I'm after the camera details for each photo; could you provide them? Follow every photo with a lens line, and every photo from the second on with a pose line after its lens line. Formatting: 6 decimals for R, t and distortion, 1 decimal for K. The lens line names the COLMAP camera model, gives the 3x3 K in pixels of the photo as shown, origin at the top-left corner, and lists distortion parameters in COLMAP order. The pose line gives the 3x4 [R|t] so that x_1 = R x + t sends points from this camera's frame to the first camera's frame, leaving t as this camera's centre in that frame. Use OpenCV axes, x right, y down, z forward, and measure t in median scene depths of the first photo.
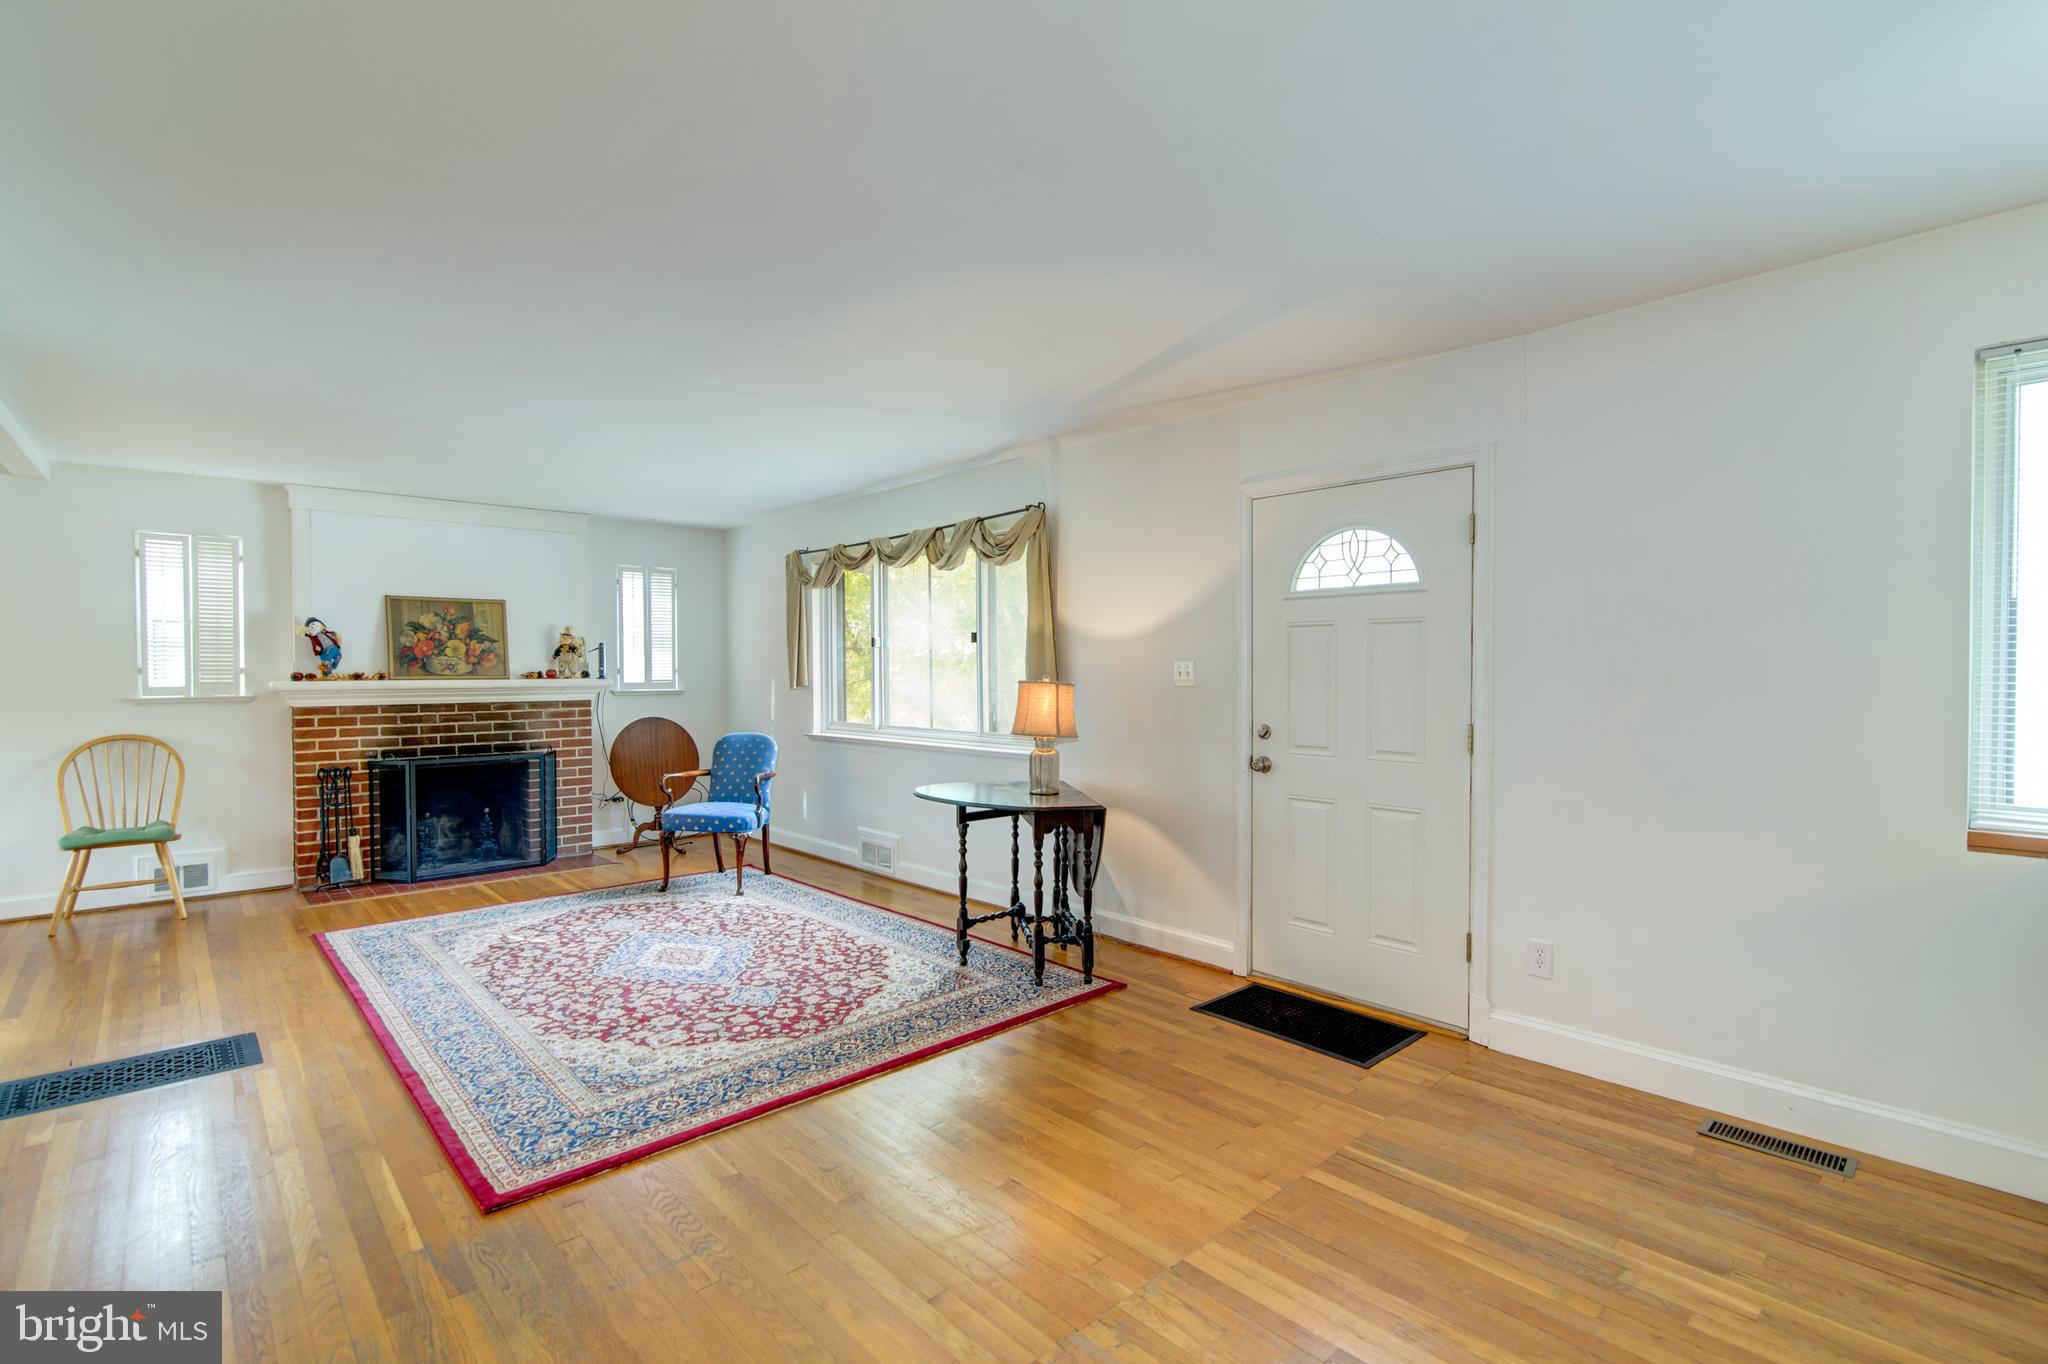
lens RADIAL K [[934.1, 0, 1020.5], [0, 934.1, 686.6], [0, 0, 1]] dist [-0.005795, 0.000639]
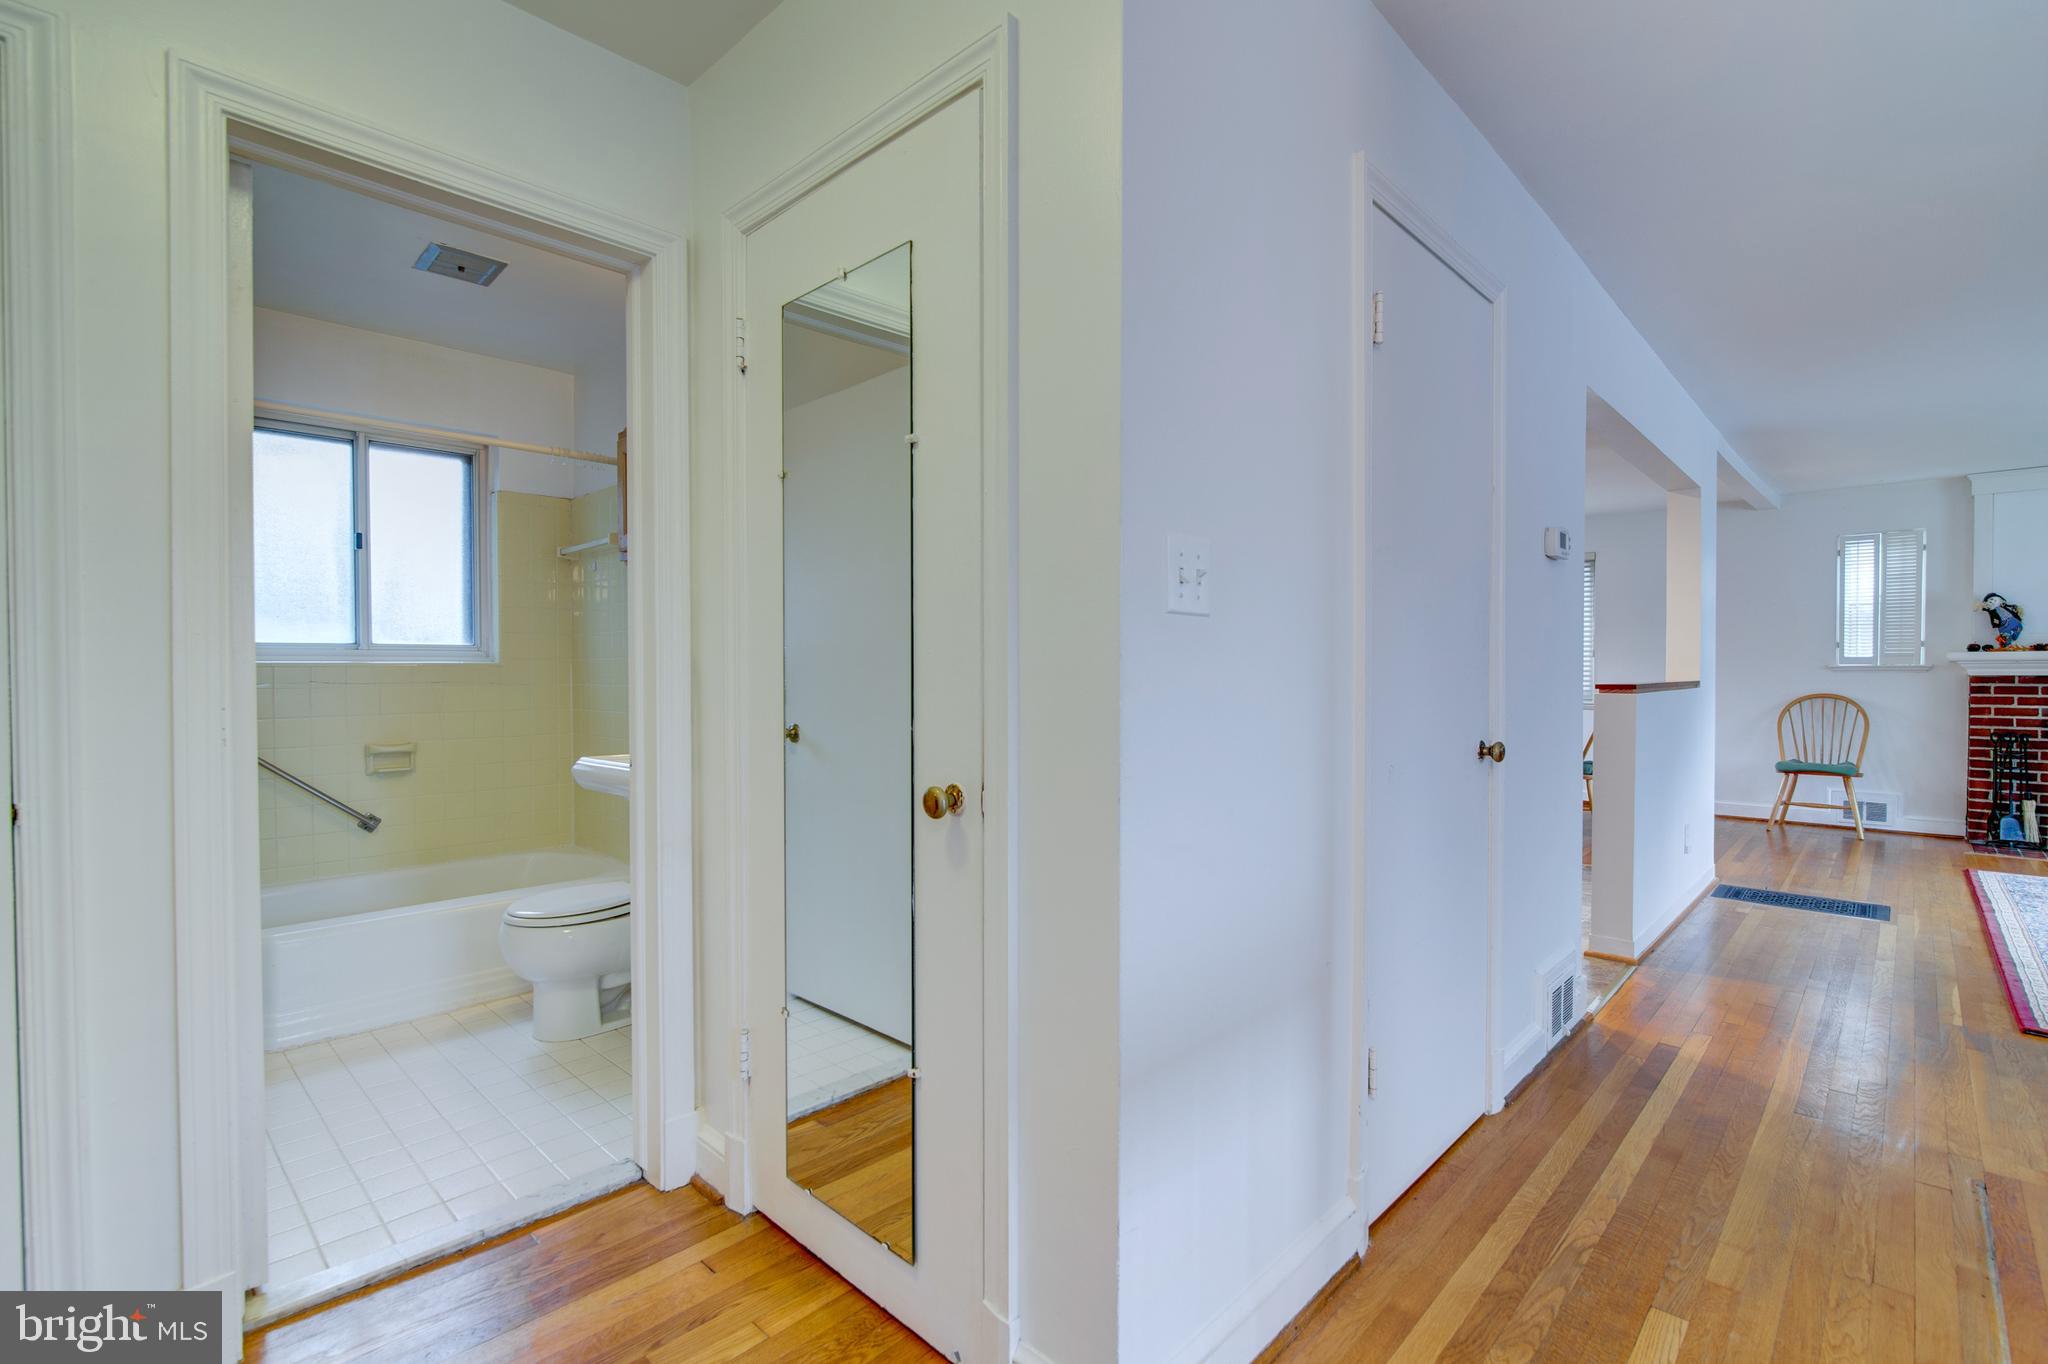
lens RADIAL K [[936.0, 0, 1021.6], [0, 936.0, 685.7], [0, 0, 1]] dist [-0.005239, 0.000001]
pose [[0.065093, 0.019313, -0.997692, 0.265431], [-0.019573, 0.999645, 0.018073, 0.038594], [0.997687, 0.018351, 0.065448, -0.208488]]
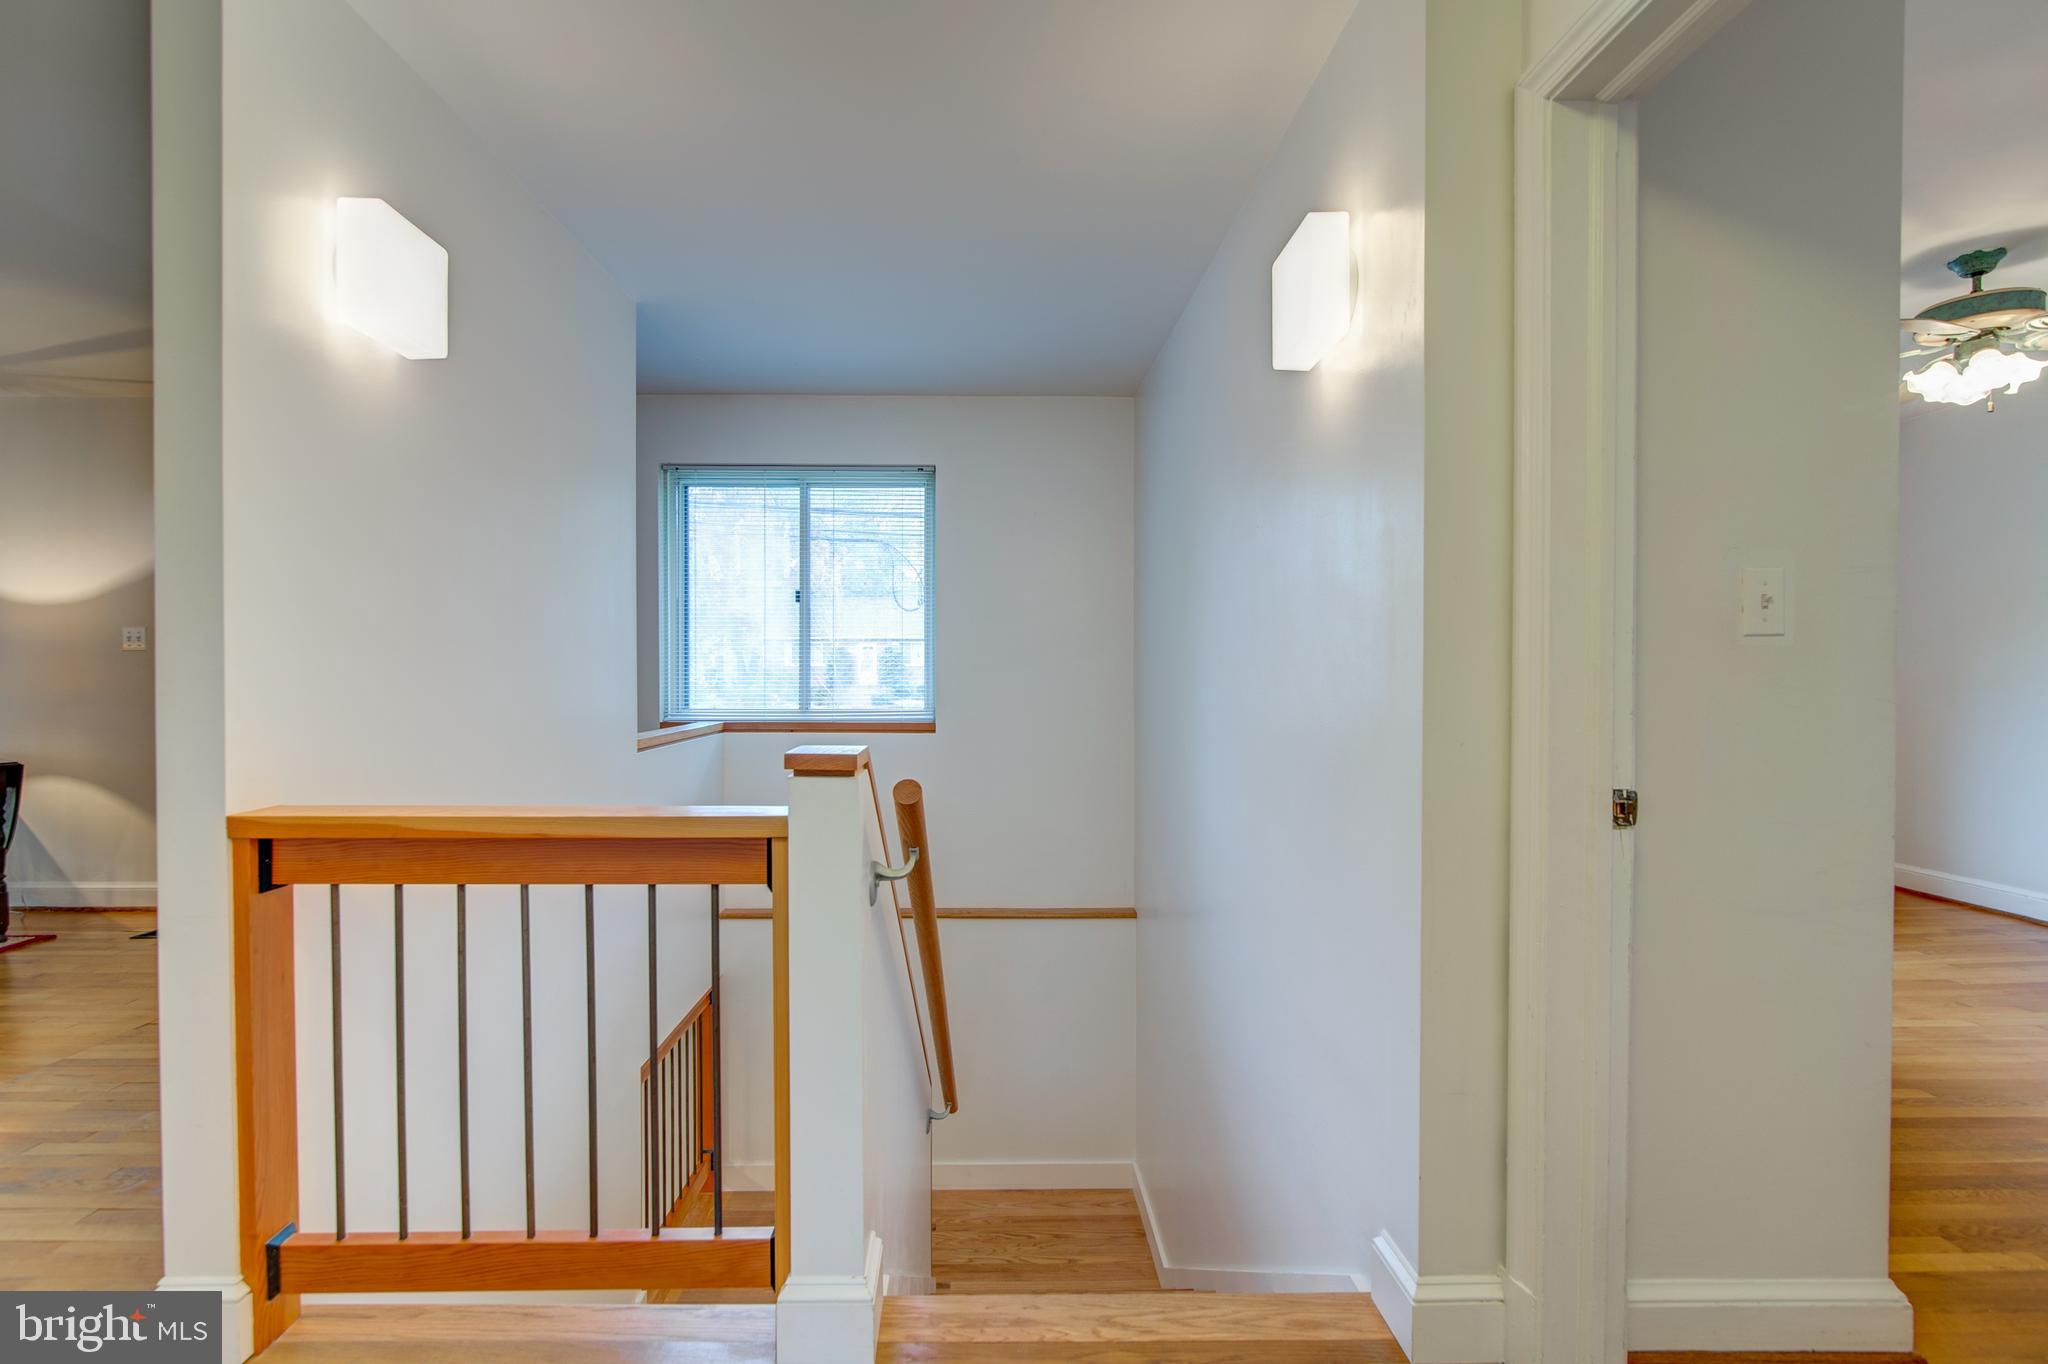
lens RADIAL K [[936.0, 0, 1021.6], [0, 936.0, 685.7], [0, 0, 1]] dist [-0.005239, 0.000001]
pose [[0.656586, -0.007346, 0.754216, 0.030363], [0.011119, 0.999938, 0.000059, 0.040465], [-0.754170, 0.008347, 0.656627, -0.359454]]
